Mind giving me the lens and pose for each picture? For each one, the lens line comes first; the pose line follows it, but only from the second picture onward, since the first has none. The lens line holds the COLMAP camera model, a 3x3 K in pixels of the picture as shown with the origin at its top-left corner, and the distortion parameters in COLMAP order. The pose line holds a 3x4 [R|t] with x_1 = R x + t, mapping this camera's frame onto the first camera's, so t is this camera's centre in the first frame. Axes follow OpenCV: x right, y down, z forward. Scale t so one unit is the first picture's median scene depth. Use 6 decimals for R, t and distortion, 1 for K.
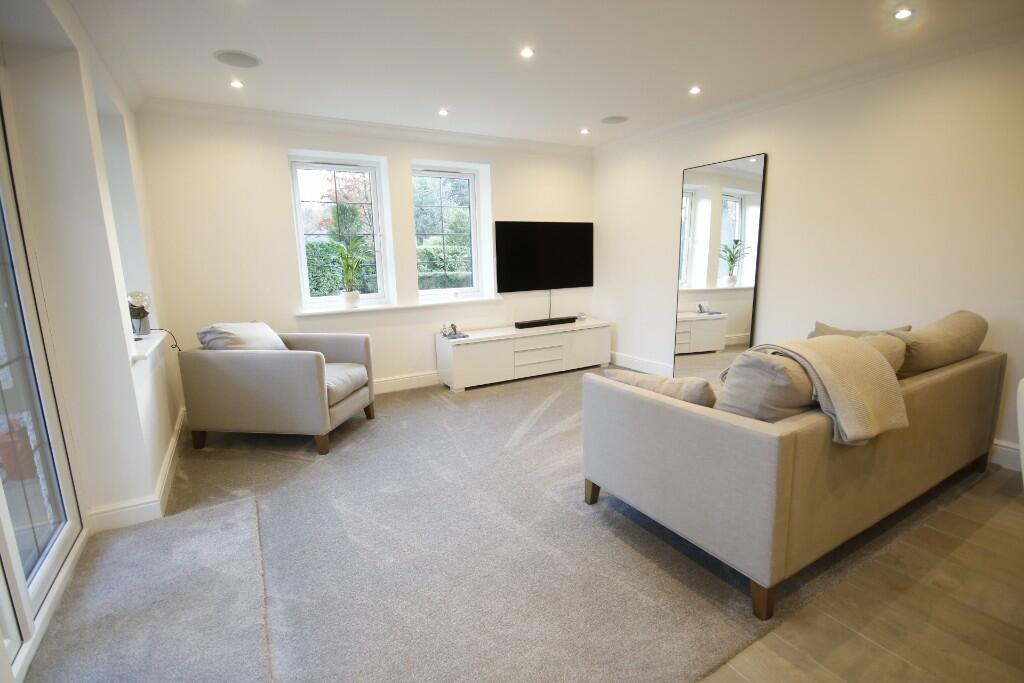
lens RADIAL K [[480.6, 0, 512.0], [0, 480.6, 341.5], [0, 0, 1]] dist [-0.003264, -0.000648]
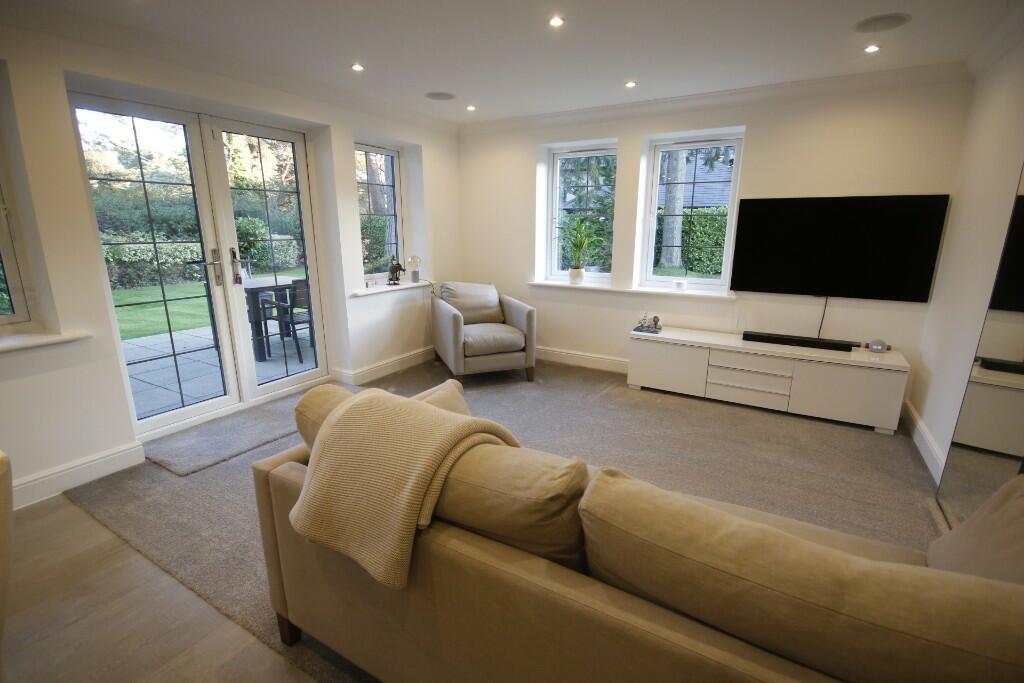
lens RADIAL K [[480.6, 0, 512.0], [0, 480.6, 341.5], [0, 0, 1]] dist [-0.003264, -0.000648]
pose [[0.486041, 0.224731, -0.844547, 0.532178], [-0.176128, 0.971732, 0.157212, -0.087290], [0.856004, 0.072337, 0.511883, 0.318510]]
